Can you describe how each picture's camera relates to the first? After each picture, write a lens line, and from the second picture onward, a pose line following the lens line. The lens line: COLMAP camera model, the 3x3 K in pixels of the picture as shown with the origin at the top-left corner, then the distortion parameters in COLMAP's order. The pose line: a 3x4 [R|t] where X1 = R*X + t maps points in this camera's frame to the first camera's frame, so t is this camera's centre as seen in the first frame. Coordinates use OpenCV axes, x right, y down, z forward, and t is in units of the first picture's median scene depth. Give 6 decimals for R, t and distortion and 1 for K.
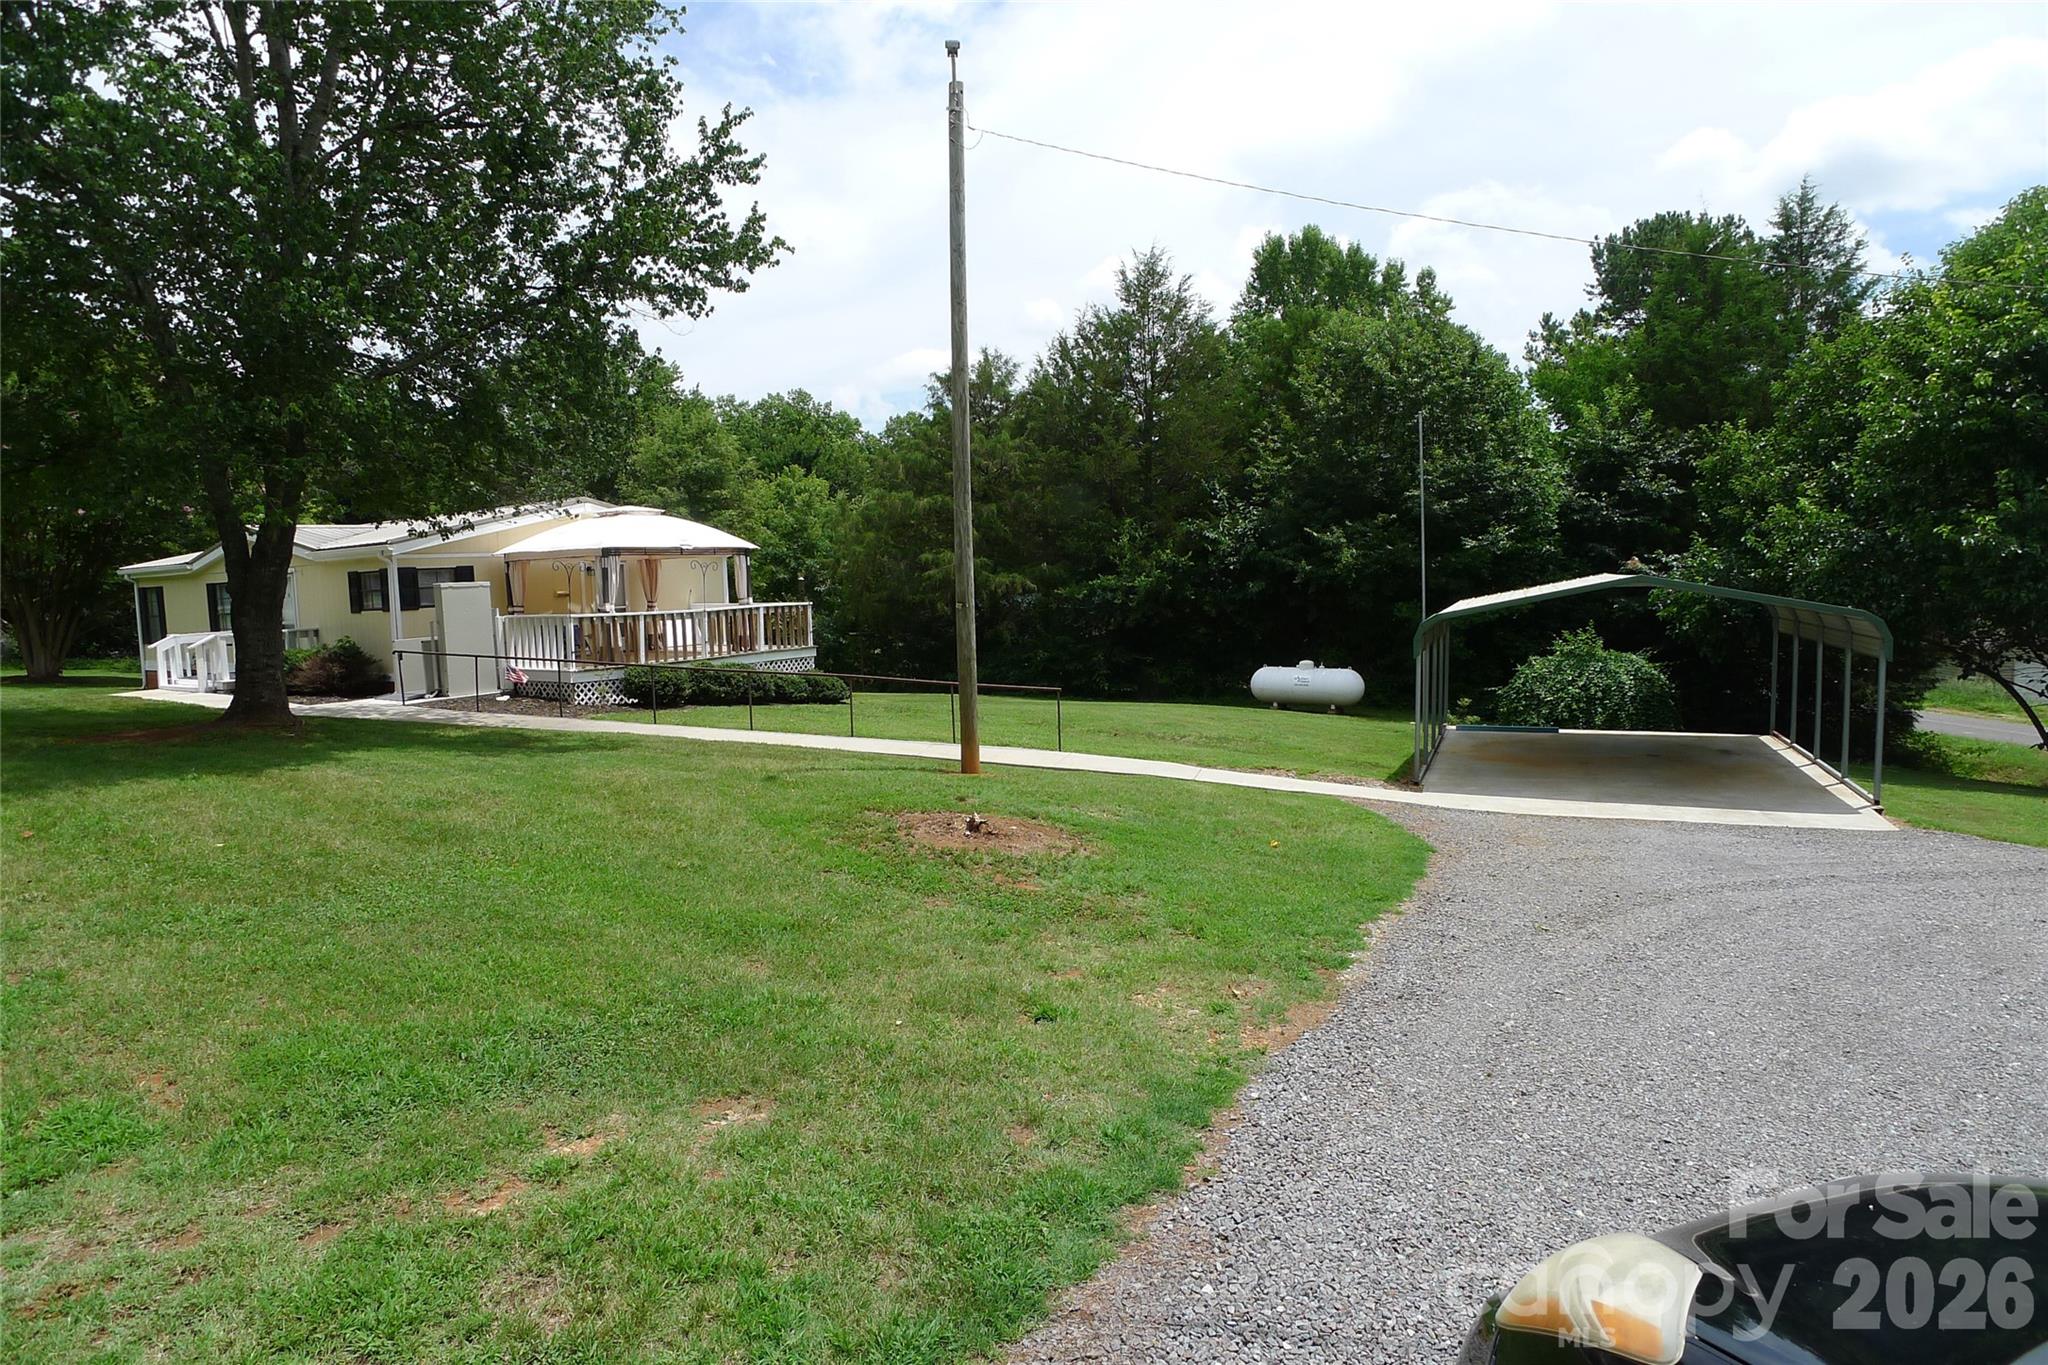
lens RADIAL K [[1067.0, 0, 1011.5], [0, 1067.0, 653.5], [0, 0, 1]] dist [-0.089262, 0.025772]
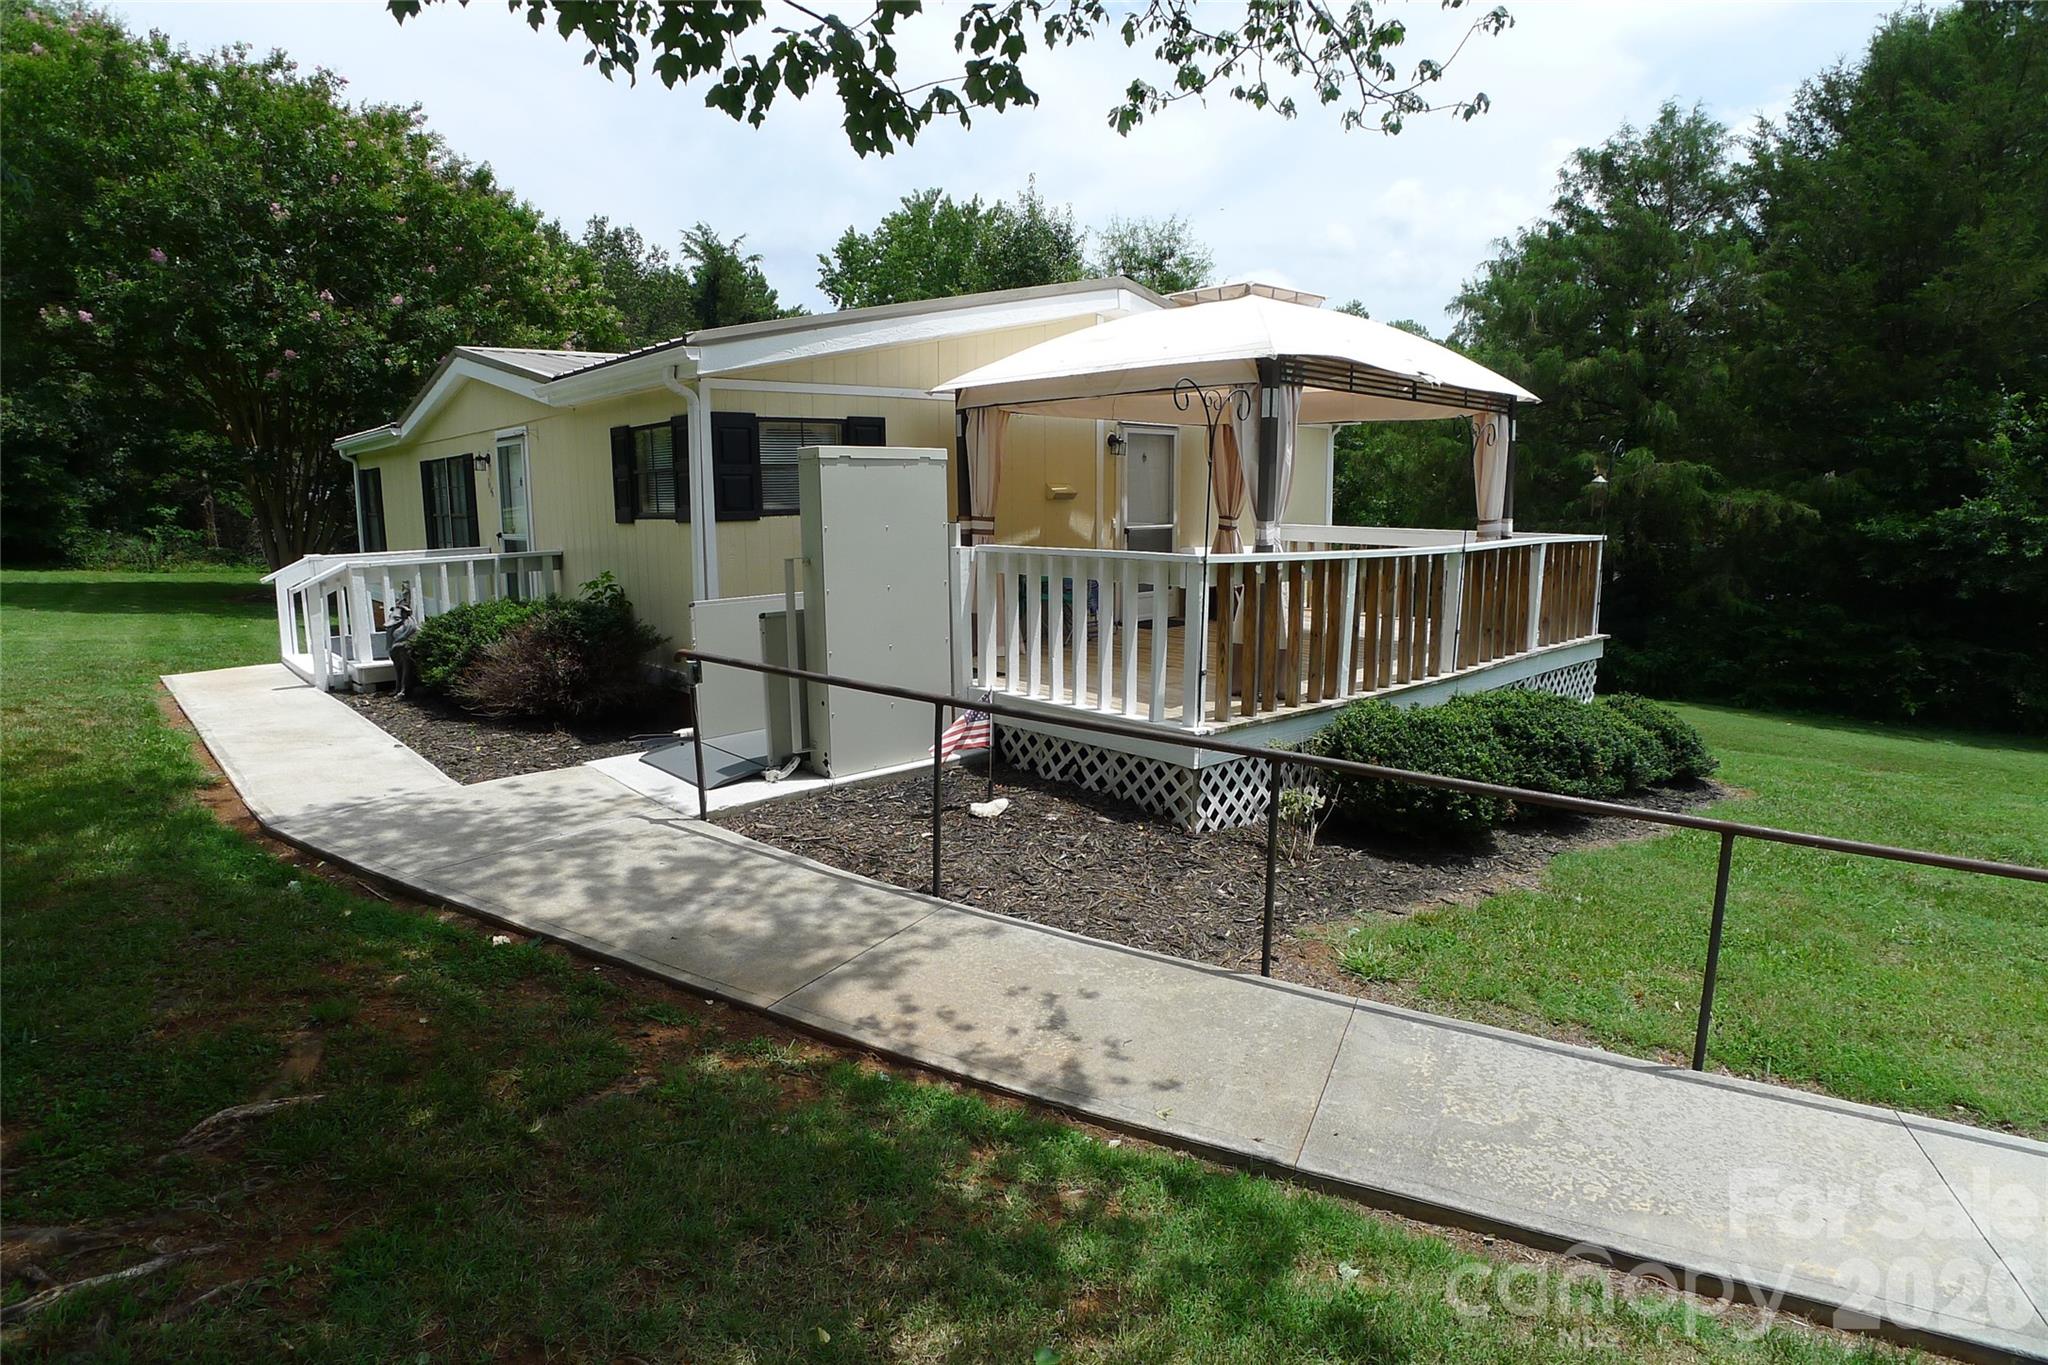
lens RADIAL K [[1067.0, 0, 1011.5], [0, 1067.0, 653.5], [0, 0, 1]] dist [-0.089262, 0.025772]
pose [[0.957239, 0.069158, -0.280910, -0.350144], [-0.046691, 0.995208, 0.085909, -0.030002], [0.285505, -0.069120, 0.955881, 0.618479]]
